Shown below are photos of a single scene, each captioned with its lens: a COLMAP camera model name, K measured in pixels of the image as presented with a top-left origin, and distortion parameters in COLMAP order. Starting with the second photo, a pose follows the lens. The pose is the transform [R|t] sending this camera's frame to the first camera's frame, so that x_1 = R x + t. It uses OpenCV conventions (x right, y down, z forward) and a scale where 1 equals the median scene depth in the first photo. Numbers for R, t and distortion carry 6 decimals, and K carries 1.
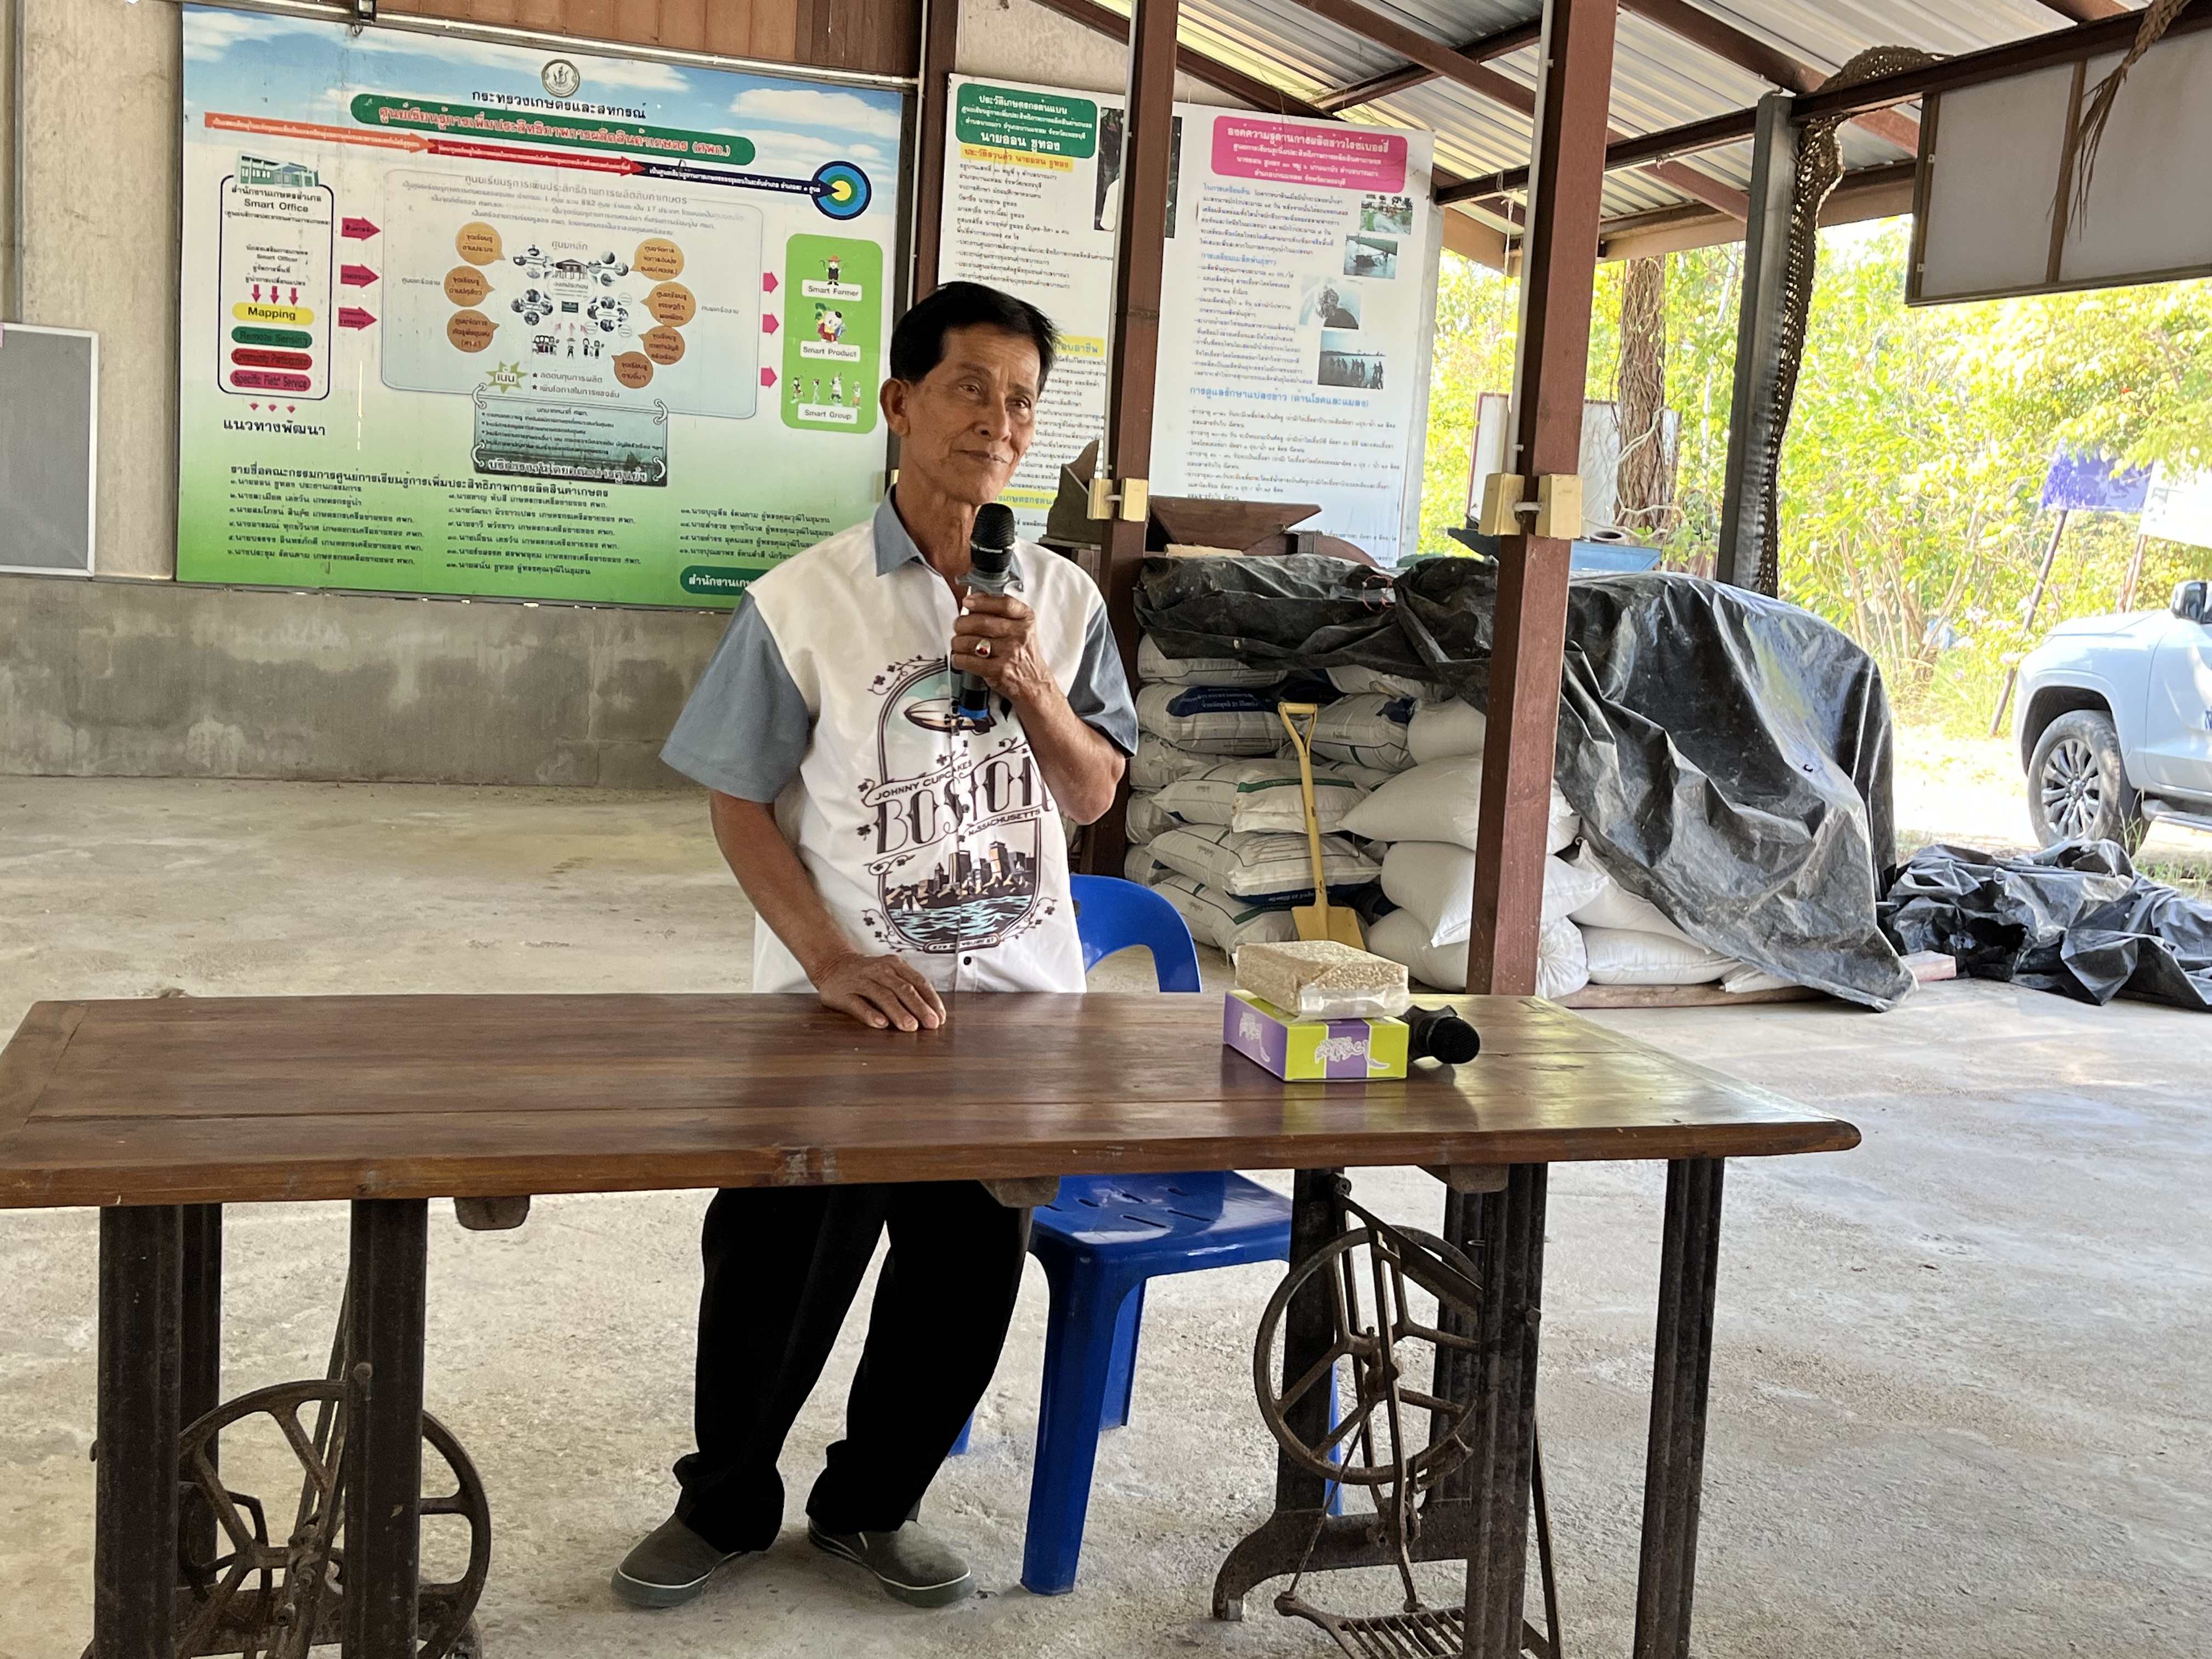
lens RADIAL K [[2349.4, 0, 1110.9], [0, 2349.4, 837.9], [0, 0, 1]] dist [0.025169, 0.000000]
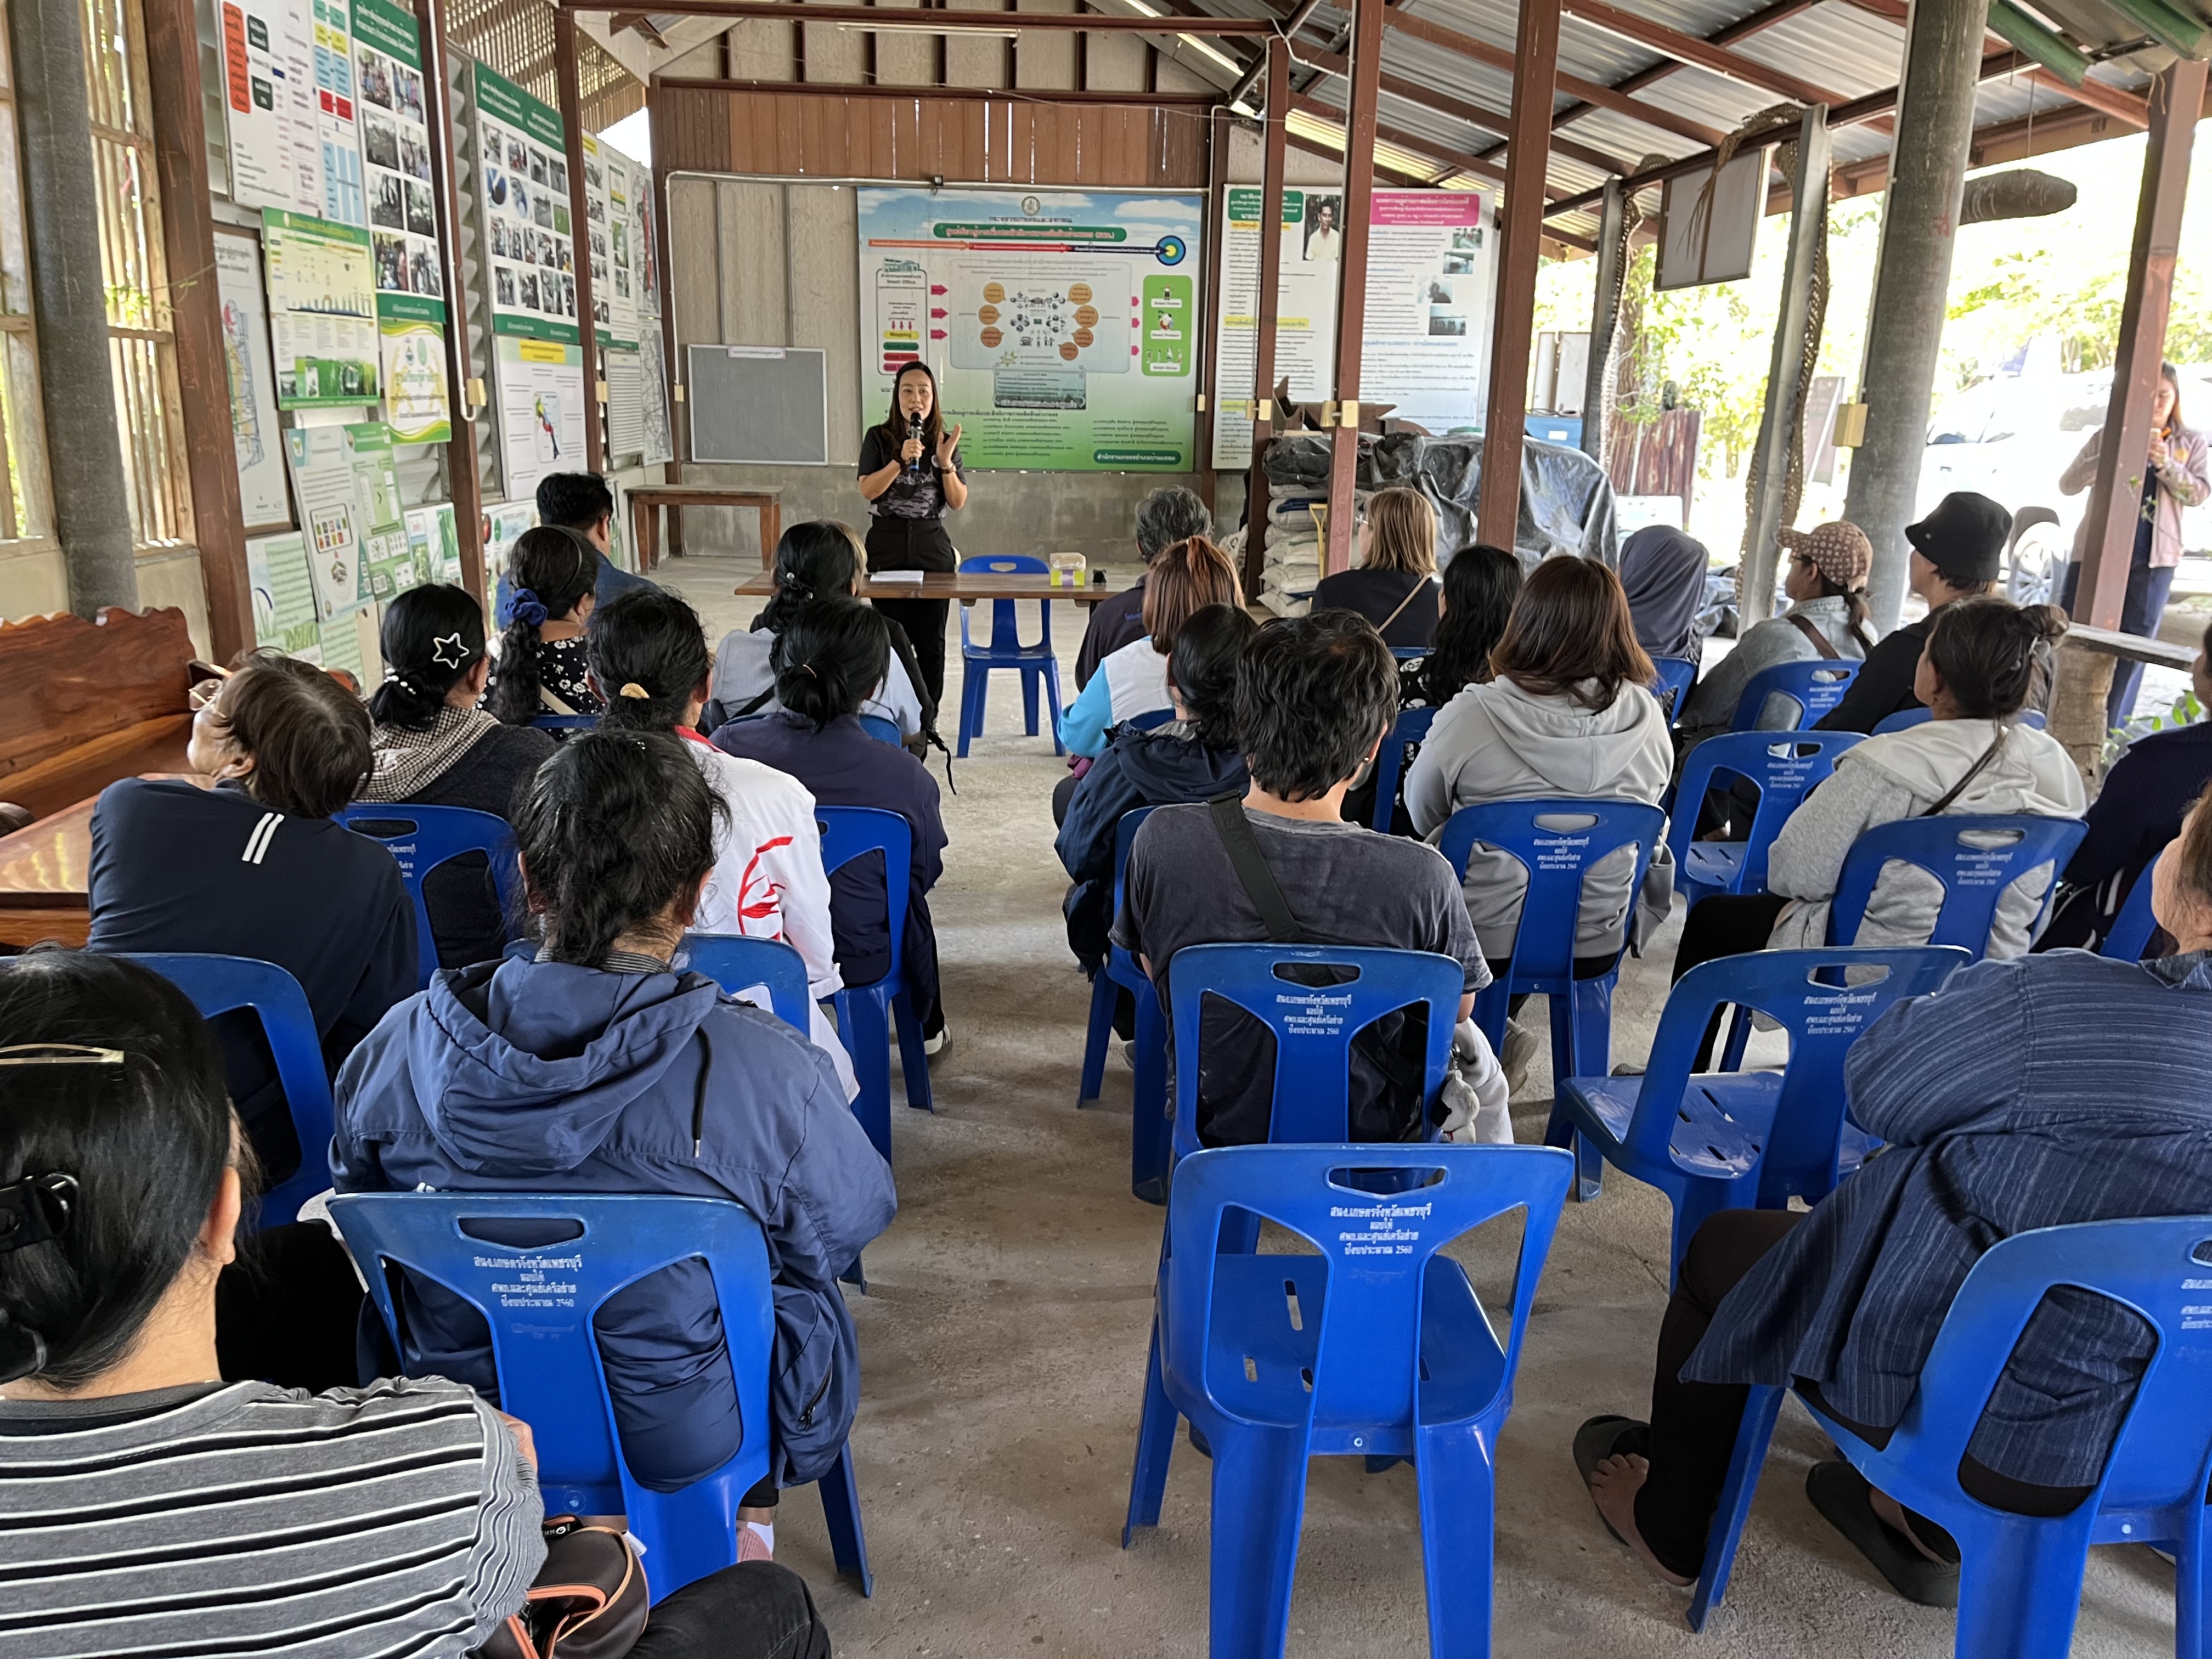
lens RADIAL K [[1683.9, 0, 1094.8], [0, 1683.9, 828.6], [0, 0, 1]] dist [0.011156, -0.023364]
pose [[0.960188, 0.021641, -0.278513, 0.228381], [0.009479, 0.993896, 0.109909, 0.048438], [0.279192, -0.108174, 0.954123, -0.411189]]
